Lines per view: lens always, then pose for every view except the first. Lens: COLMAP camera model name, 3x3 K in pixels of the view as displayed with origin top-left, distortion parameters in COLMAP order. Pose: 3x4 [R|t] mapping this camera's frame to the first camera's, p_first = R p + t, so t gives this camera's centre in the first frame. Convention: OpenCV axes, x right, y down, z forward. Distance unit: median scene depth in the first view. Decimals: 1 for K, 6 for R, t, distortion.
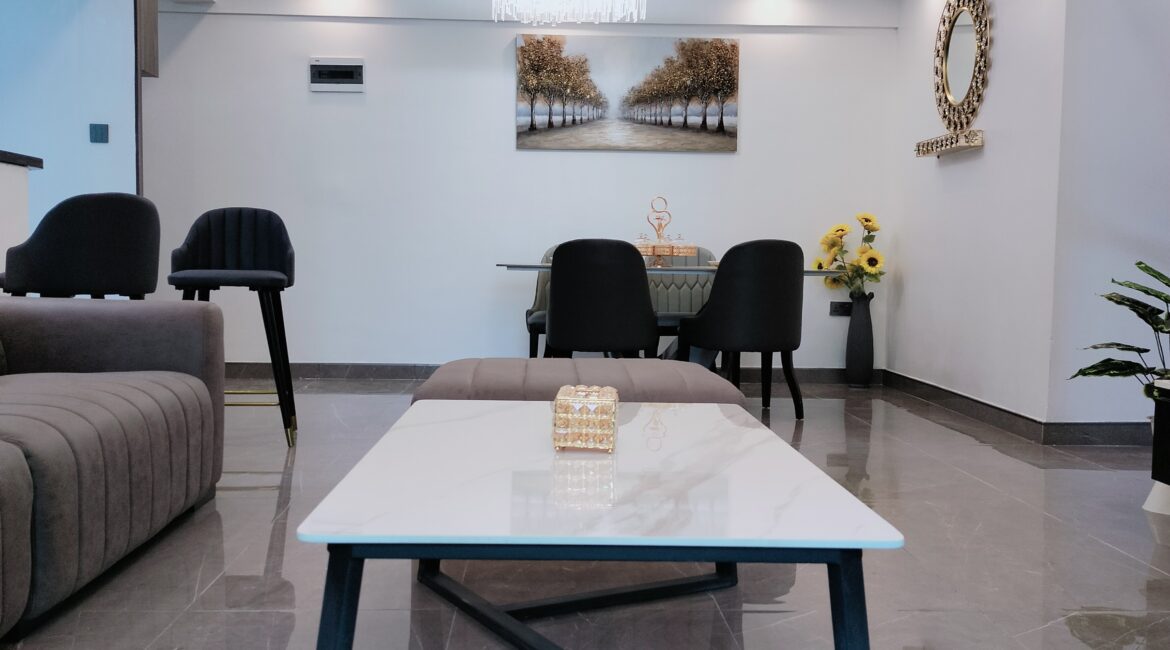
lens RADIAL K [[1152.8, 0, 583.1], [0, 1152.8, 341.0], [0, 0, 1]] dist [0.040593, 0.000000]
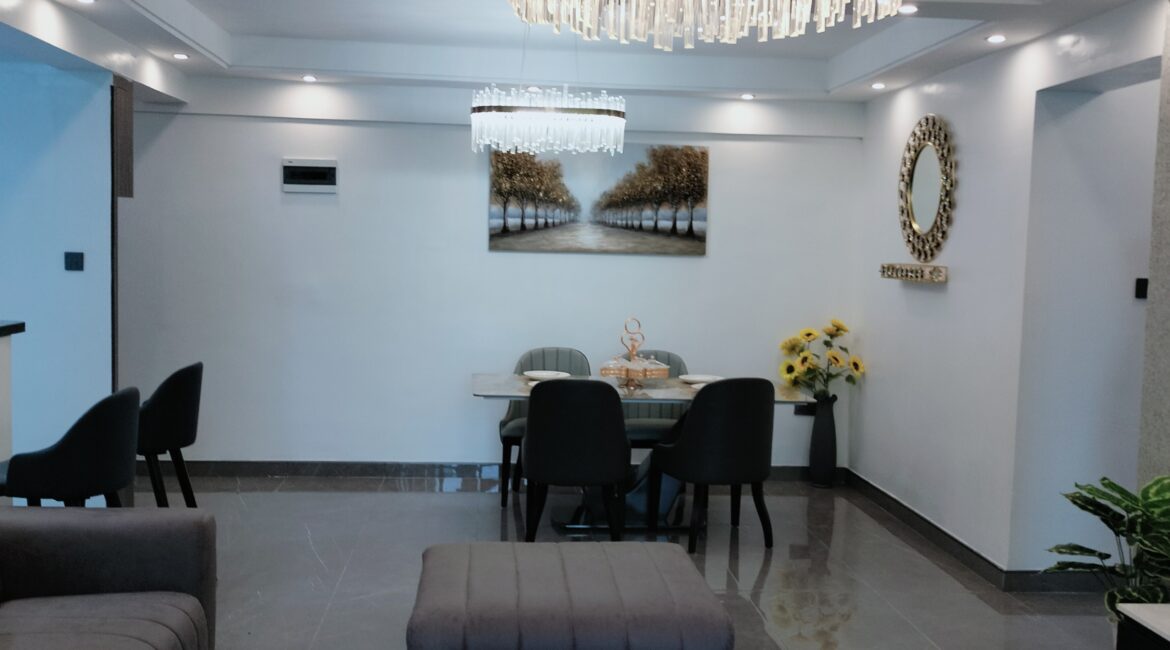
lens RADIAL K [[1152.8, 0, 588.0], [0, 1152.8, 343.2], [0, 0, 1]] dist [0.040593, 0.000000]
pose [[0.998852, 0.008641, 0.047121, -0.018313], [-0.009078, 0.999918, 0.009065, -0.096891], [-0.047039, -0.009482, 0.998848, -0.012605]]
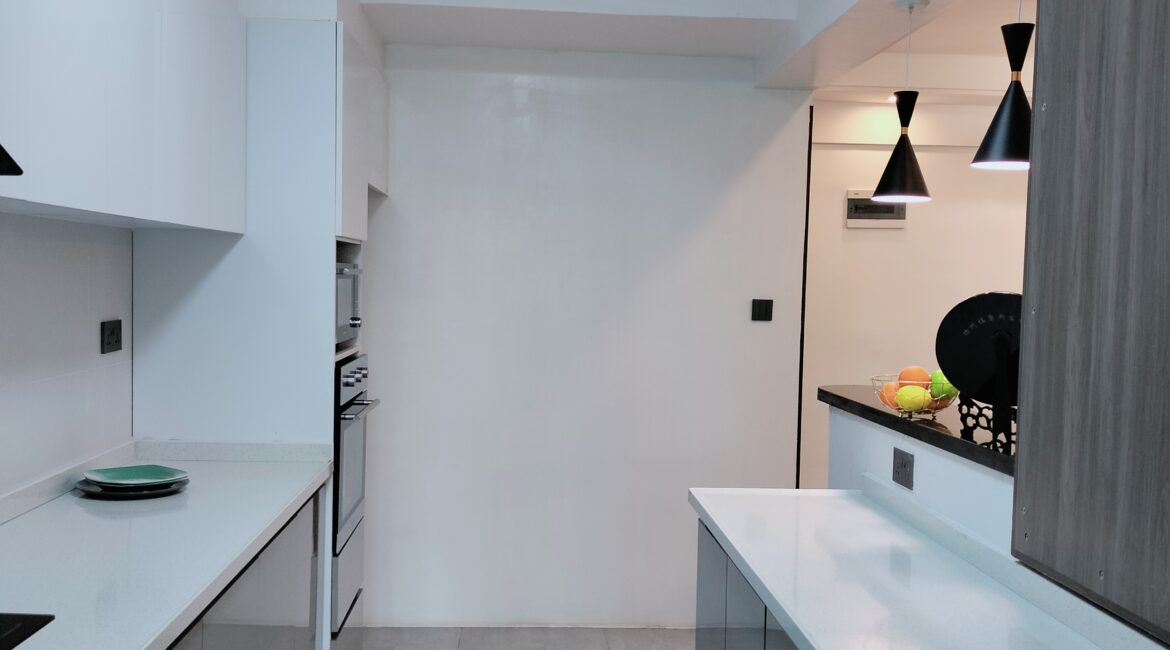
lens RADIAL K [[1152.8, 0, 588.3], [0, 1152.8, 327.2], [0, 0, 1]] dist [0.040593, 0.000000]
pose [[0.999947, 0.004874, 0.009077, -0.440050], [-0.004520, 0.999244, -0.038625, -0.106463], [-0.009258, 0.038582, 0.999213, 0.131398]]
